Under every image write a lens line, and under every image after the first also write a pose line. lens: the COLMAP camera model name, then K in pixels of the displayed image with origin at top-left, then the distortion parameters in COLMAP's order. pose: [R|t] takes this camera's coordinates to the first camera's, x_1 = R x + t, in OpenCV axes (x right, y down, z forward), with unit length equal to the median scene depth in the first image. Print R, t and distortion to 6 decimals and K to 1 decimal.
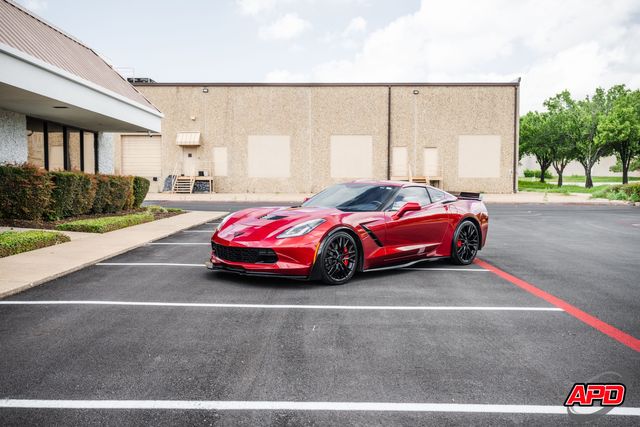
lens RADIAL K [[730.6, 0, 320.0], [0, 730.6, 213.5], [0, 0, 1]] dist [0.010270, 0.005884]
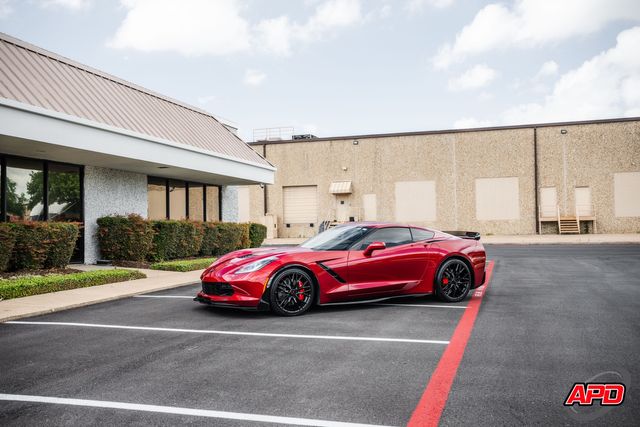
lens RADIAL K [[710.3, 0, 320.0], [0, 710.3, 213.5], [0, 0, 1]] dist [0.007506, 0.009788]
pose [[0.943134, -0.025539, -0.331430, 0.215521], [0.005063, 0.998032, -0.062499, 0.004244], [0.332374, 0.057267, 0.941407, -0.011618]]
